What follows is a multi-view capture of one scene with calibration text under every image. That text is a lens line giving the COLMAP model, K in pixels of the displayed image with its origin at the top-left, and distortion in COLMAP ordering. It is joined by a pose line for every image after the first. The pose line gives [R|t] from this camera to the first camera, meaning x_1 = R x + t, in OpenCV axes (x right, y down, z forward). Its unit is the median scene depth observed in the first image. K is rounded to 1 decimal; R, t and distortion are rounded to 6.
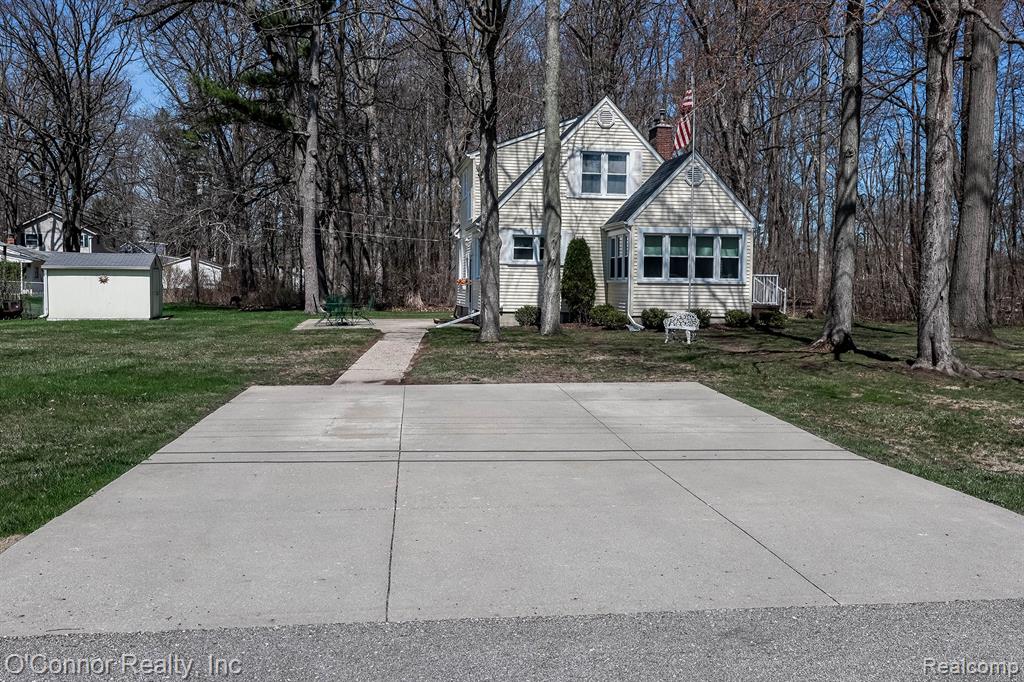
lens RADIAL K [[998.8, 0, 512.0], [0, 998.8, 341.0], [0, 0, 1]] dist [0.000717, -0.002793]
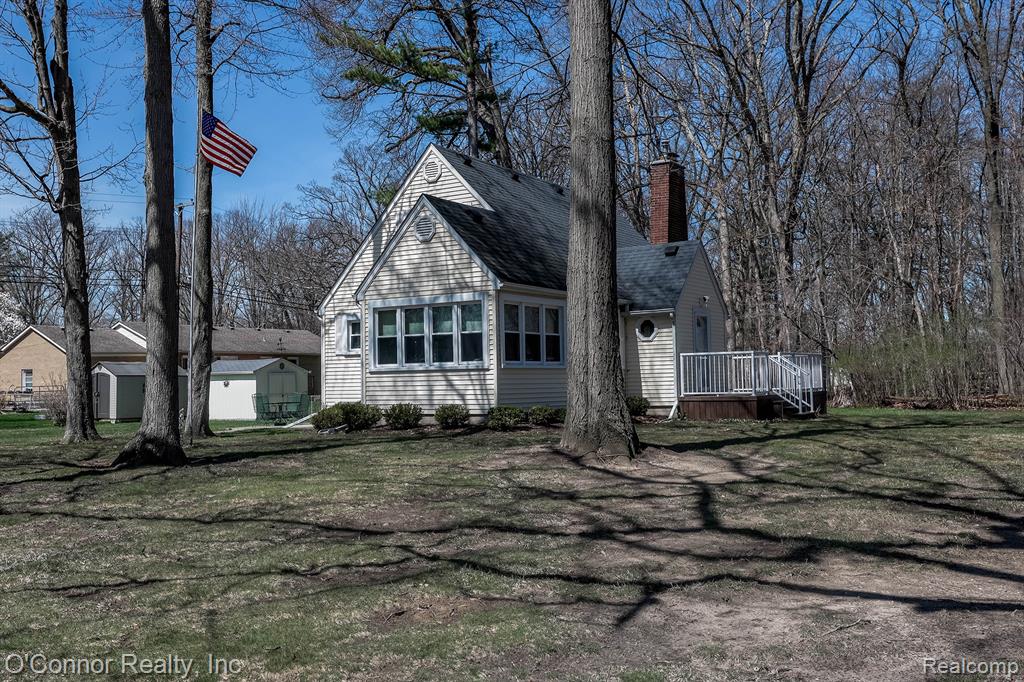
lens RADIAL K [[998.8, 0, 512.0], [0, 998.8, 341.0], [0, 0, 1]] dist [0.000717, -0.002793]
pose [[0.757921, -0.054393, -0.650074, 0.699365], [-0.009649, 0.995474, -0.094544, -0.008531], [0.652275, 0.077930, 0.753966, 0.460067]]
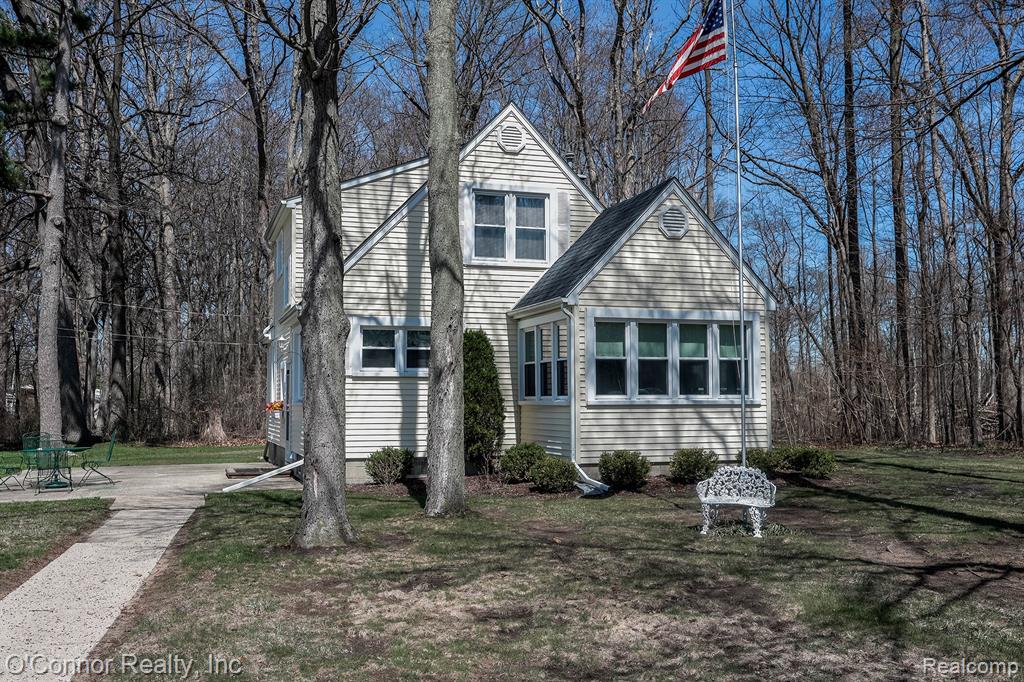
lens RADIAL K [[998.8, 0, 512.0], [0, 998.8, 341.0], [0, 0, 1]] dist [0.000717, -0.002793]
pose [[0.985122, -0.006304, 0.171740, -0.012800], [0.026273, 0.993104, -0.114255, -0.029483], [-0.169835, 0.117068, 0.978494, 0.431132]]
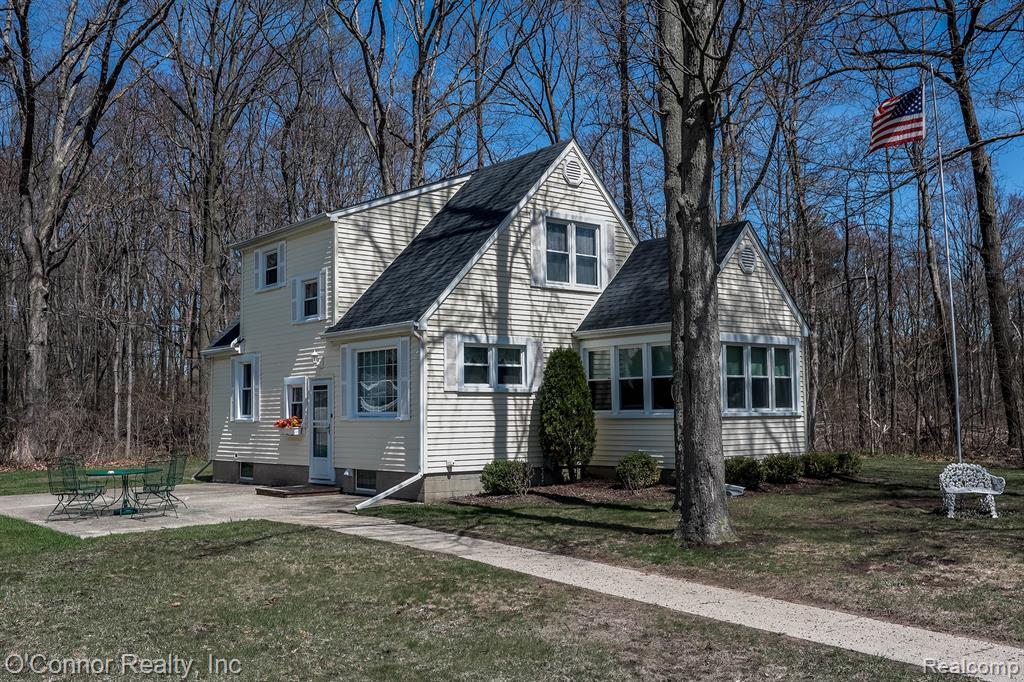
lens RADIAL K [[998.8, 0, 512.0], [0, 998.8, 341.0], [0, 0, 1]] dist [0.000717, -0.002793]
pose [[0.852550, 0.014601, 0.522442, -0.302480], [0.053248, 0.991982, -0.114616, -0.038212], [-0.519927, 0.125534, 0.844936, 0.494068]]
